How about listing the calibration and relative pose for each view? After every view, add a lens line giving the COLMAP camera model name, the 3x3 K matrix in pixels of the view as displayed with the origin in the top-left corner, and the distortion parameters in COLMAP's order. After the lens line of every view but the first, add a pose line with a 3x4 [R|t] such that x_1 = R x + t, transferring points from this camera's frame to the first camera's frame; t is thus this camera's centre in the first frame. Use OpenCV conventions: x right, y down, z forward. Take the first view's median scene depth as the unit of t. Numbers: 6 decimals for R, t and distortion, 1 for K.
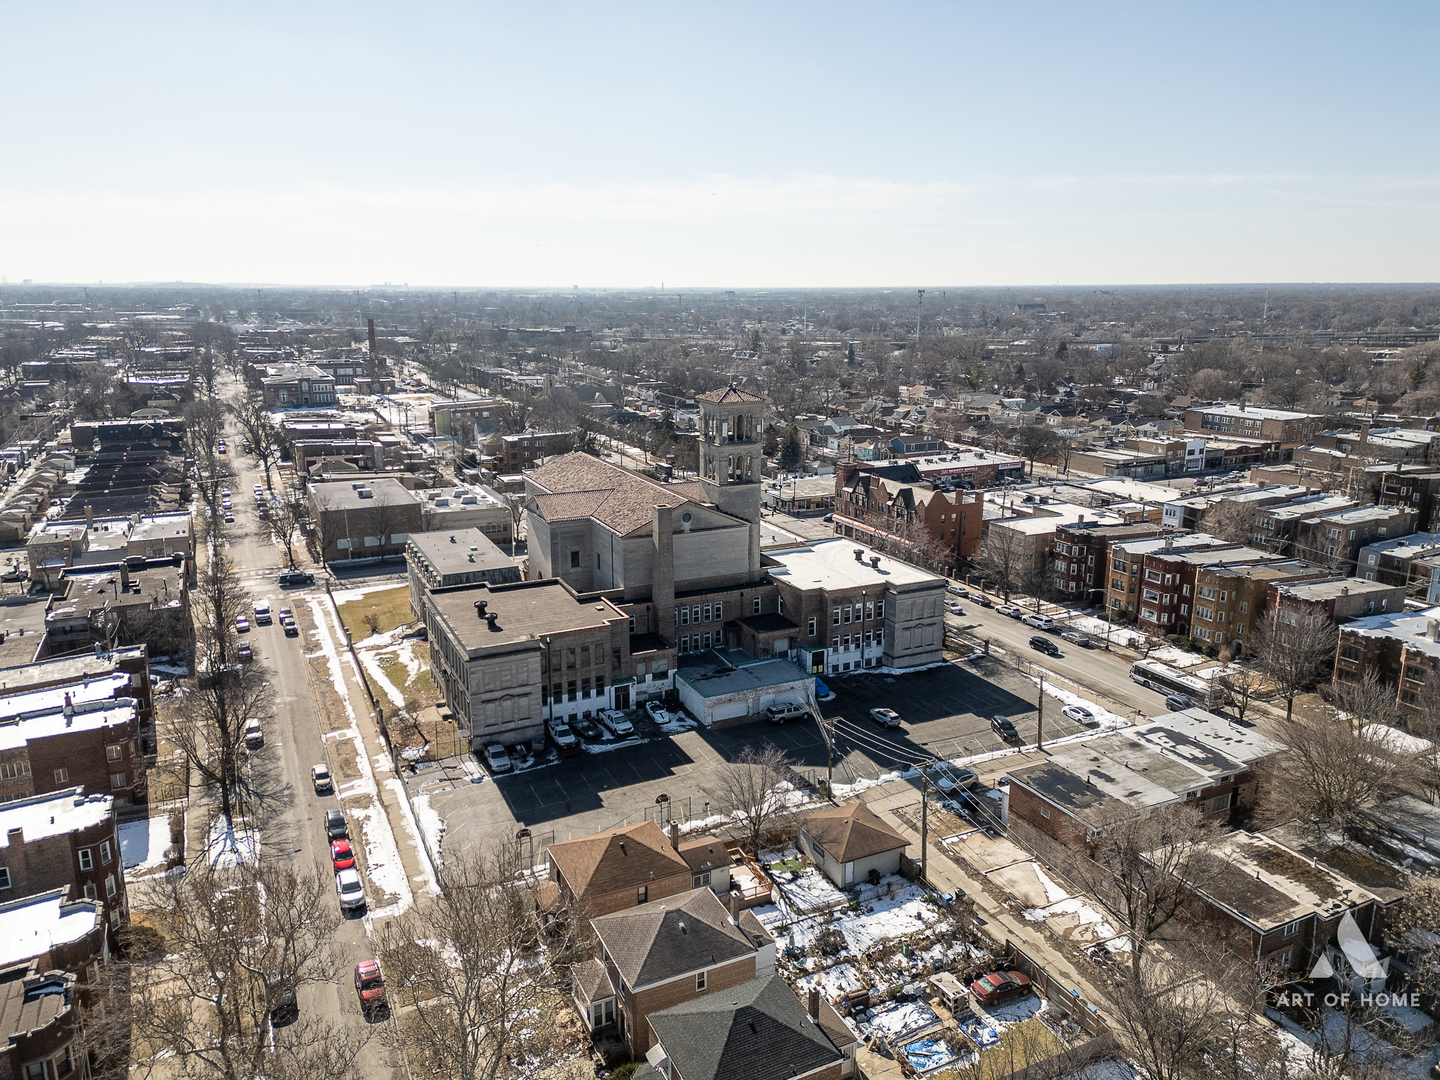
lens RADIAL K [[1001.2, 0, 710.9], [0, 1001.2, 539.8], [0, 0, 1]] dist [0.102925, -0.108762]
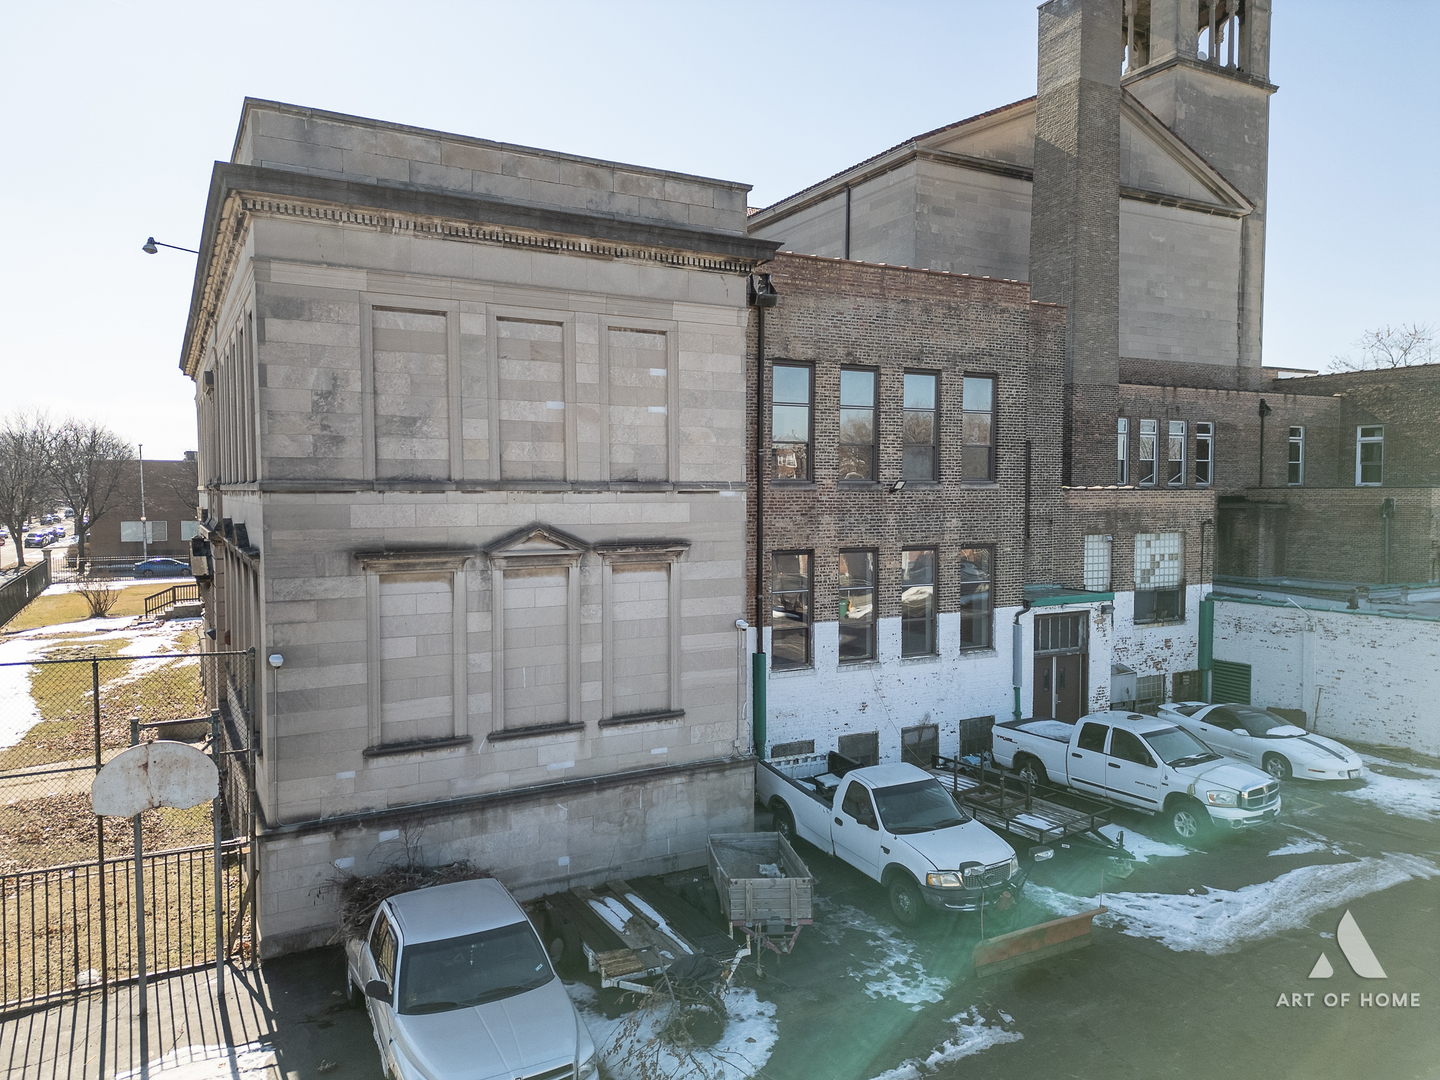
lens RADIAL K [[1001.2, 0, 710.9], [0, 1001.2, 539.8], [0, 0, 1]] dist [0.102925, -0.108762]
pose [[0.998631, -0.005294, 0.052048, -0.155597], [0.015516, 0.980078, -0.198006, 0.154991], [-0.049962, 0.198542, 0.978818, 0.721993]]
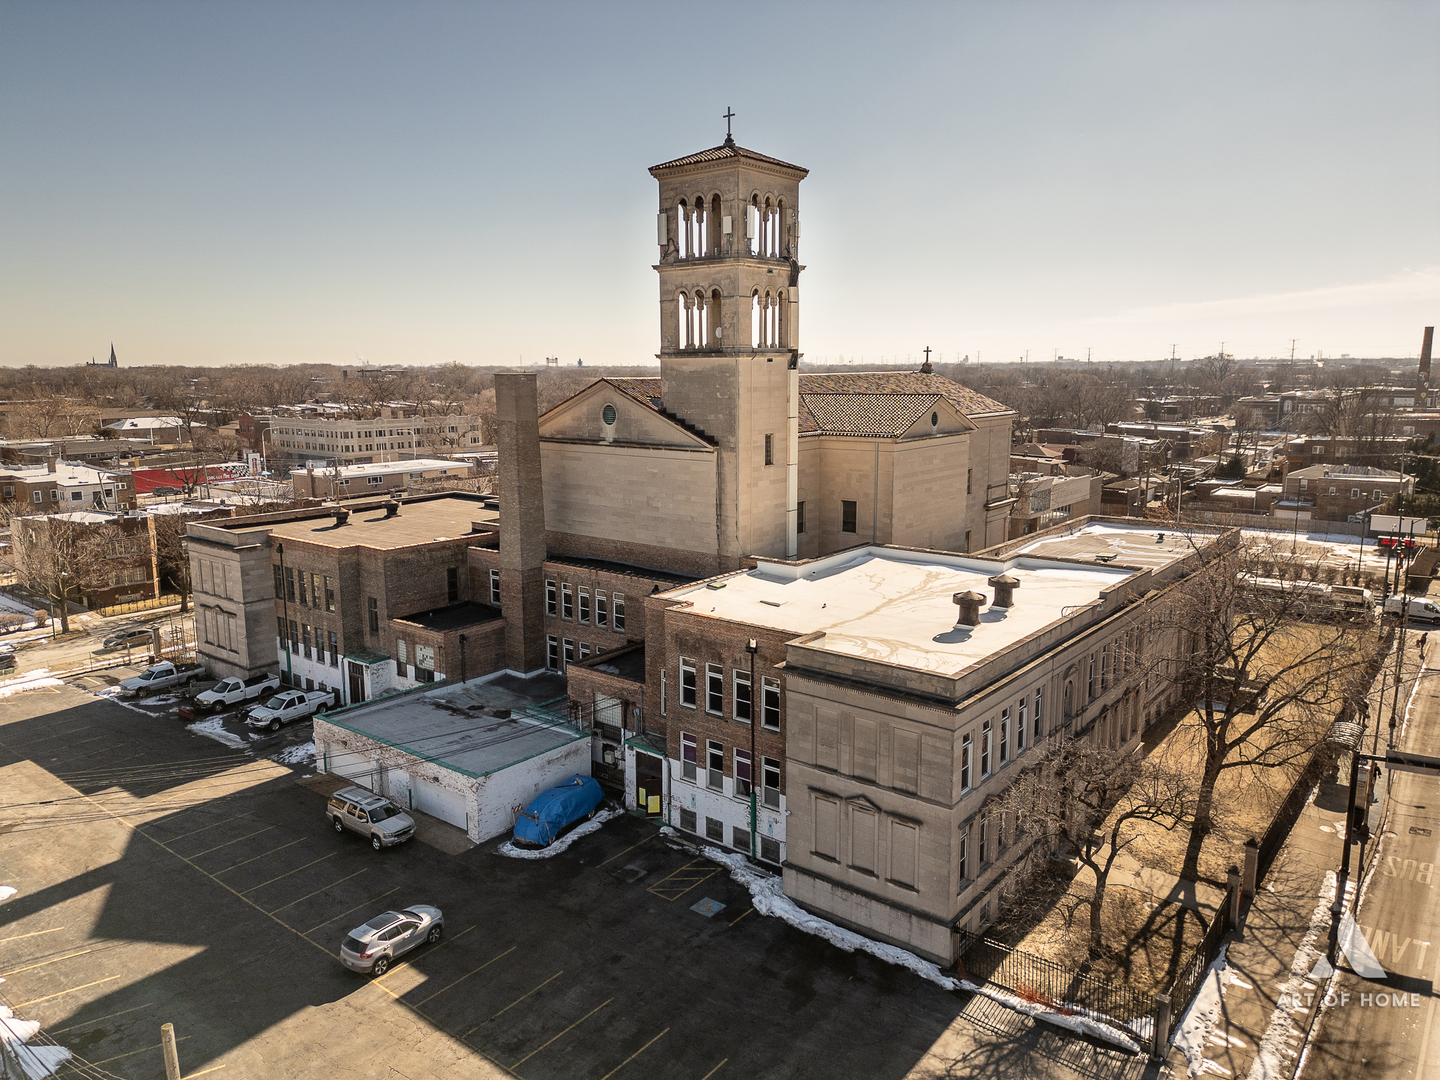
lens RADIAL K [[1001.2, 0, 710.9], [0, 1001.2, 539.8], [0, 0, 1]] dist [0.102925, -0.108762]
pose [[0.435115, 0.149765, -0.887832, 0.458989], [-0.216087, 0.974620, 0.058504, -0.001451], [0.874061, 0.166393, 0.456434, 0.816713]]
